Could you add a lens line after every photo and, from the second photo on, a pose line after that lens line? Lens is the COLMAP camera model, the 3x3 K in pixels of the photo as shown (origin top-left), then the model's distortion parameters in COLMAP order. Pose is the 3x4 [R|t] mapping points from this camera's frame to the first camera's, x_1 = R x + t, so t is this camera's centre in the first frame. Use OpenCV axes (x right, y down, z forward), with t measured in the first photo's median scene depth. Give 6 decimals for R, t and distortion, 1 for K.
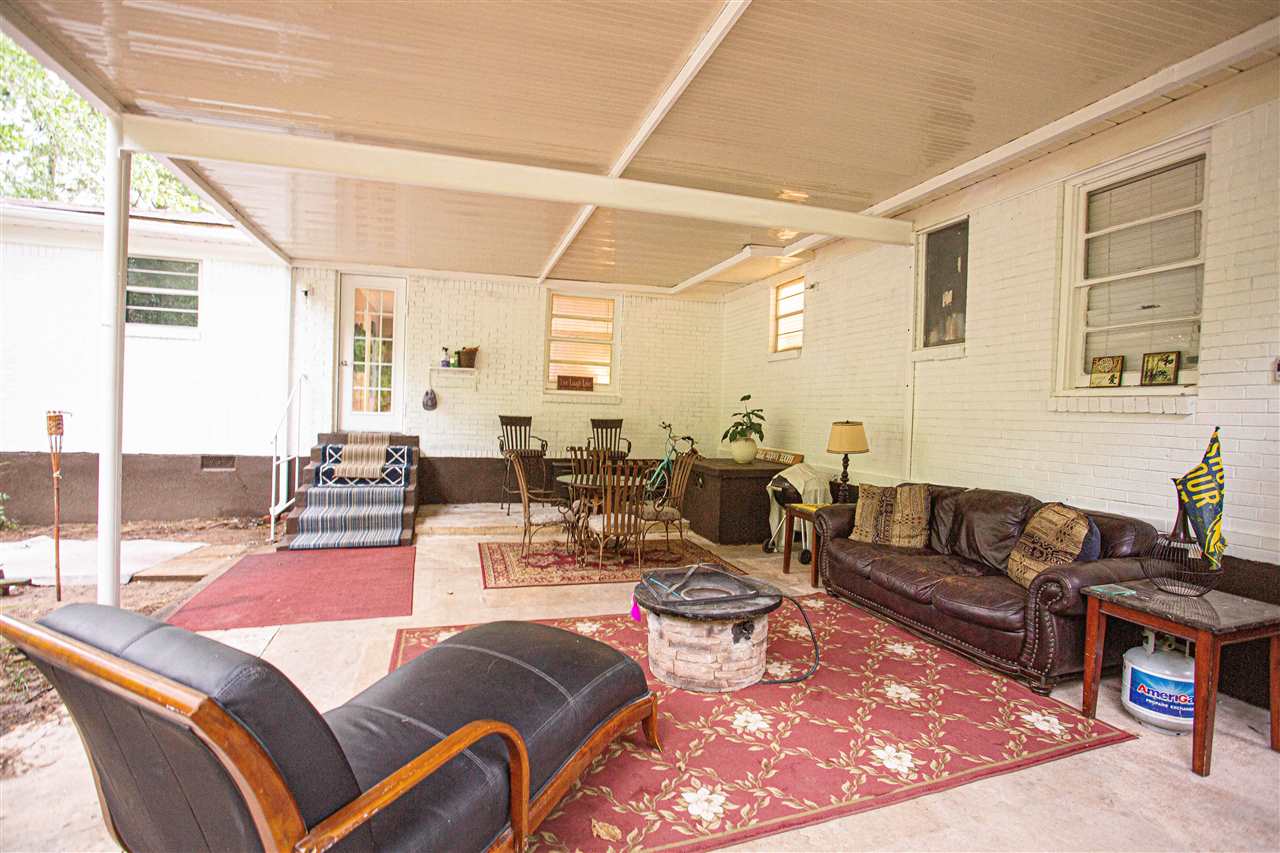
lens RADIAL K [[626.8, 0, 642.3], [0, 626.8, 428.2], [0, 0, 1]] dist [-0.072695, 0.032866]
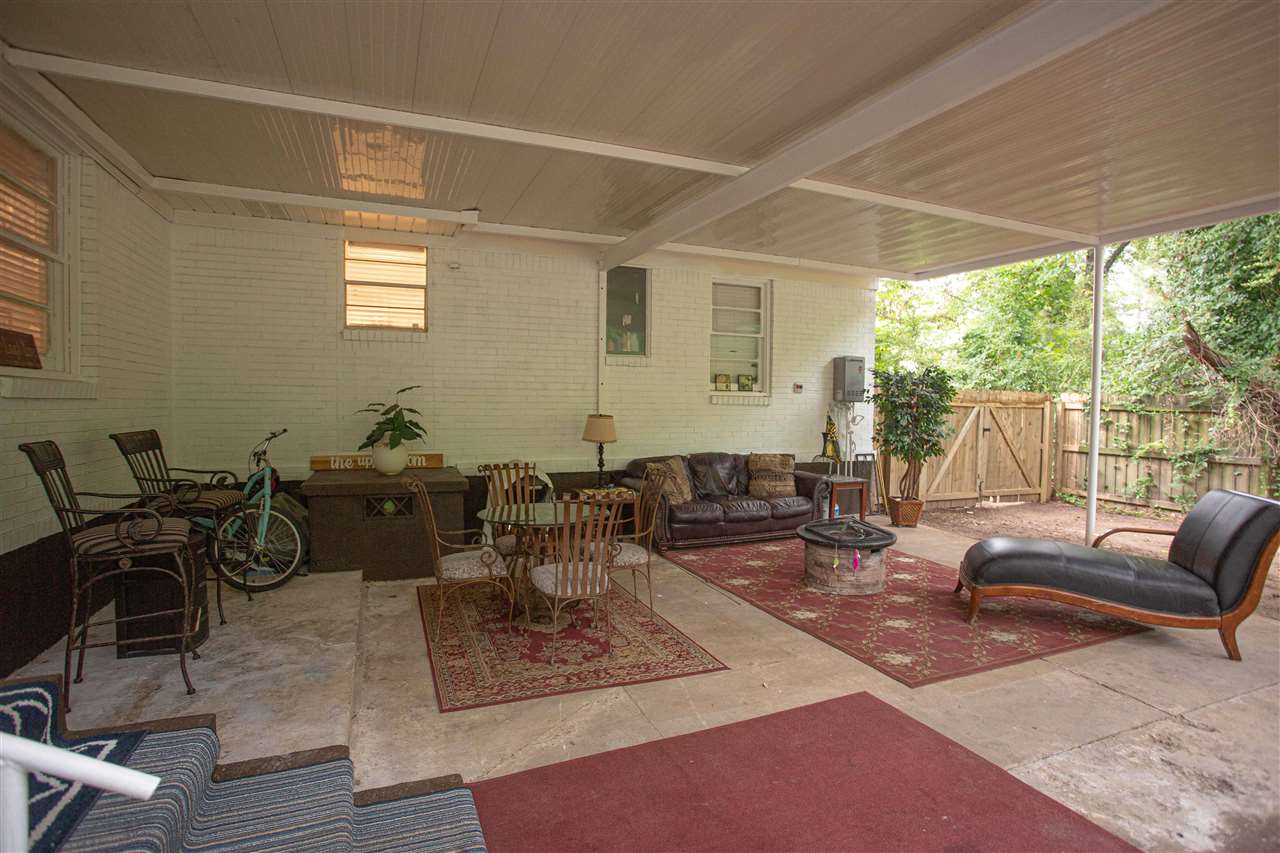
lens RADIAL K [[626.8, 0, 642.3], [0, 626.8, 428.2], [0, 0, 1]] dist [-0.072695, 0.032866]
pose [[-0.095429, -0.071529, 0.992863, -1.119284], [0.014806, 0.997203, 0.073264, -0.093521], [-0.995326, 0.021692, -0.094103, 1.377916]]
